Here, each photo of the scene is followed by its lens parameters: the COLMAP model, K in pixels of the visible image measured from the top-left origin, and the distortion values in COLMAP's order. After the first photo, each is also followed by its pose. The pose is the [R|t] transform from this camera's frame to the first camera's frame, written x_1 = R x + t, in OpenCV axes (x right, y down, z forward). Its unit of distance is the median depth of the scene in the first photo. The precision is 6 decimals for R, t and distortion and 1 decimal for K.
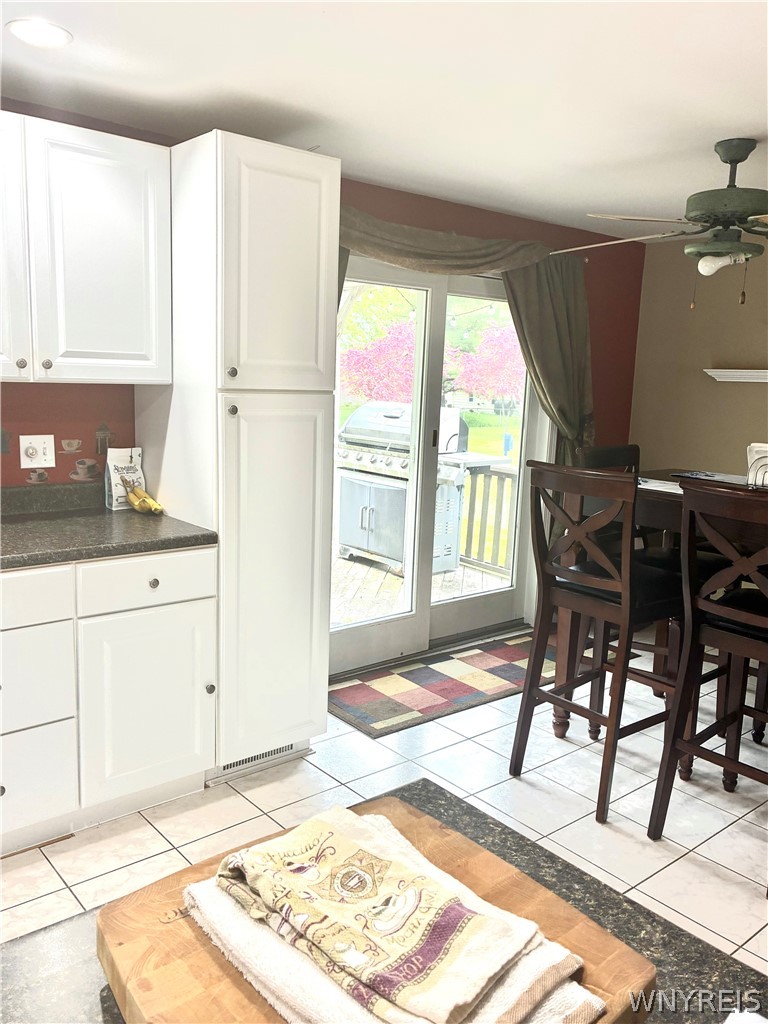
lens RADIAL K [[815.3, 0, 384.0], [0, 815.3, 512.0], [0, 0, 1]] dist [0.047437, -0.044233]
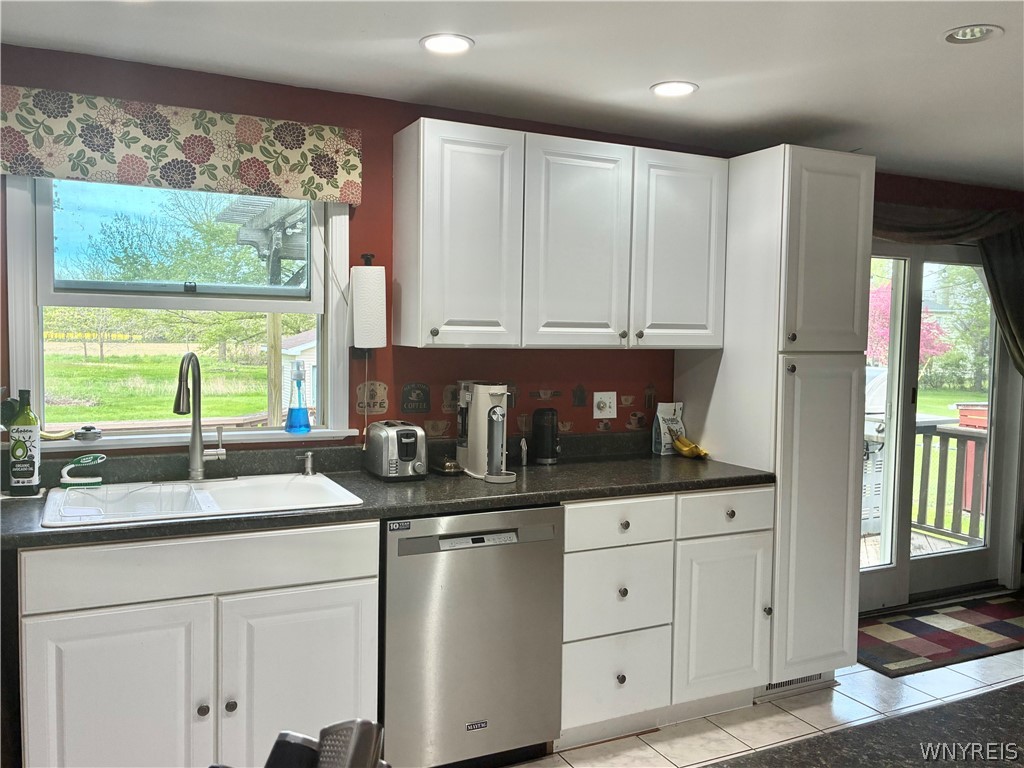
lens RADIAL K [[831.4, 0, 512.0], [0, 831.4, 384.0], [0, 0, 1]] dist [0.045567, -0.052480]
pose [[0.972052, -0.005892, -0.234692, -0.254645], [-0.021005, 0.993493, -0.111940, 0.034878], [0.233824, 0.113741, 0.965603, -0.221465]]
